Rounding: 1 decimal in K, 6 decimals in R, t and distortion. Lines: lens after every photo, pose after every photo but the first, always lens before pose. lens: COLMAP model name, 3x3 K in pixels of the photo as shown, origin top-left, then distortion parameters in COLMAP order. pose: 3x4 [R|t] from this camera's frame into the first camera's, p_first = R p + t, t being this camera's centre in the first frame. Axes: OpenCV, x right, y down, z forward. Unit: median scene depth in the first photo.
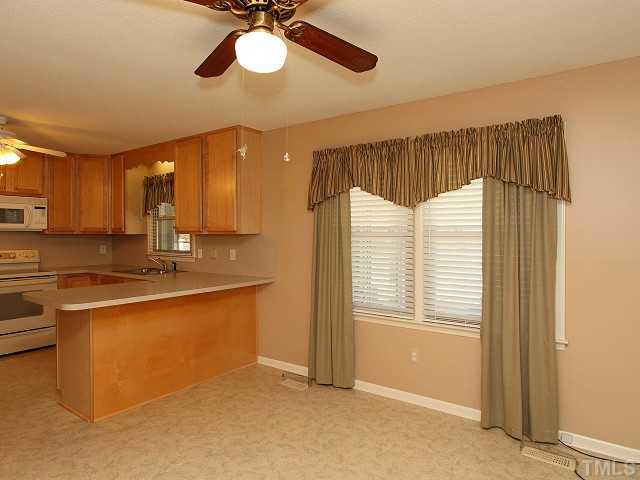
lens RADIAL K [[401.0, 0, 320.0], [0, 401.0, 240.0], [0, 0, 1]] dist [-0.005649, 0.000369]
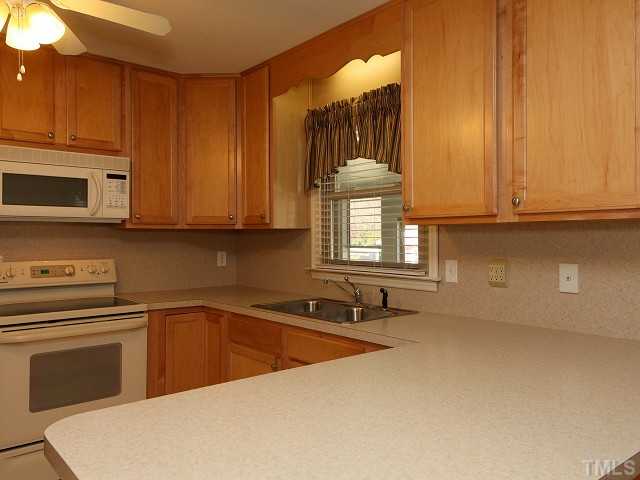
lens RADIAL K [[513.0, 0, 320.0], [0, 513.0, 240.0], [0, 0, 1]] dist [0.085089, -0.000297]
pose [[0.969420, -0.002700, -0.245393, -0.295542], [0.000157, 0.999946, -0.010383, 0.006579], [0.245408, 0.010027, 0.969368, 0.434596]]
